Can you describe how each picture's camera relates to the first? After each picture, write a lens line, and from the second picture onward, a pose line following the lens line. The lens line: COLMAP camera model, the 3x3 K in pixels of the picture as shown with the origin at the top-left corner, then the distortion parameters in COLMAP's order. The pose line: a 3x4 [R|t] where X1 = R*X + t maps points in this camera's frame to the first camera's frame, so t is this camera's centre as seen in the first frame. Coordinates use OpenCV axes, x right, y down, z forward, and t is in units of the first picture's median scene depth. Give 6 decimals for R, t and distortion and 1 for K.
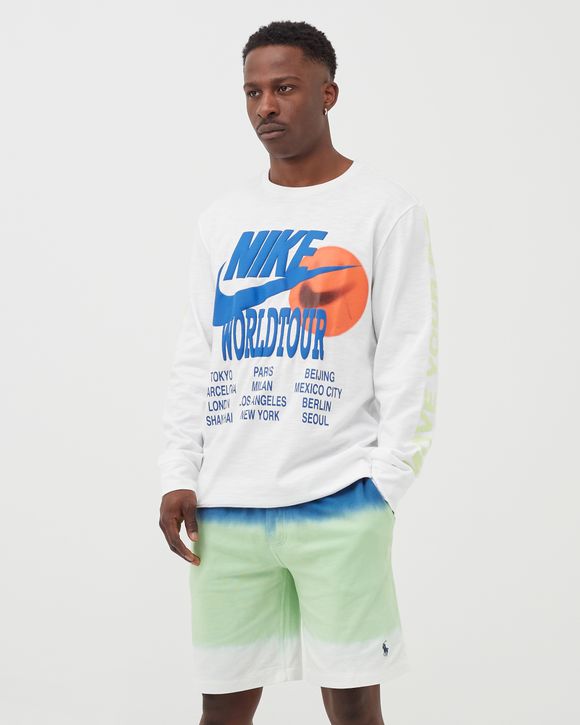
lens RADIAL K [[2000.1, 0, 289.9], [0, 2000.1, 363.1], [0, 0, 1]] dist [-0.357218, 0.000000]
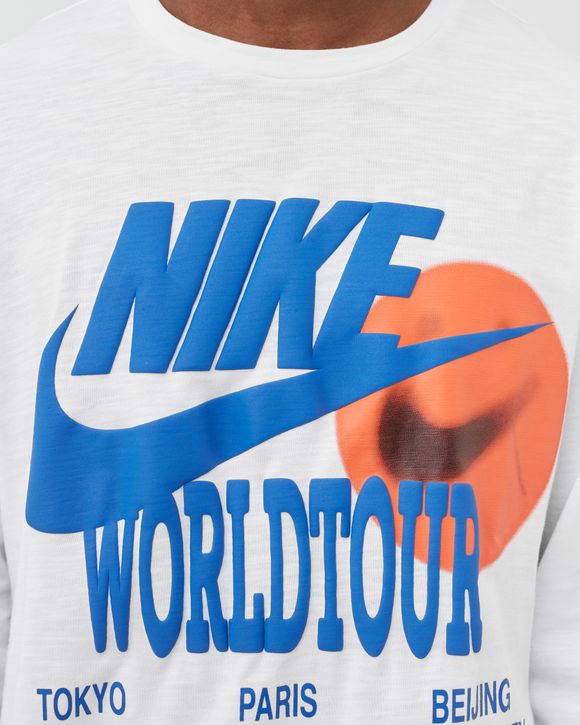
lens RADIAL K [[2000.1, 0, 290.2], [0, 2000.1, 362.0], [0, 0, 1]] dist [-0.357218, 0.000000]
pose [[0.874636, -0.073618, 0.479158, -0.145824], [-0.011398, 0.985006, 0.172141, -0.094580], [-0.484646, -0.156022, 0.860683, 0.752506]]
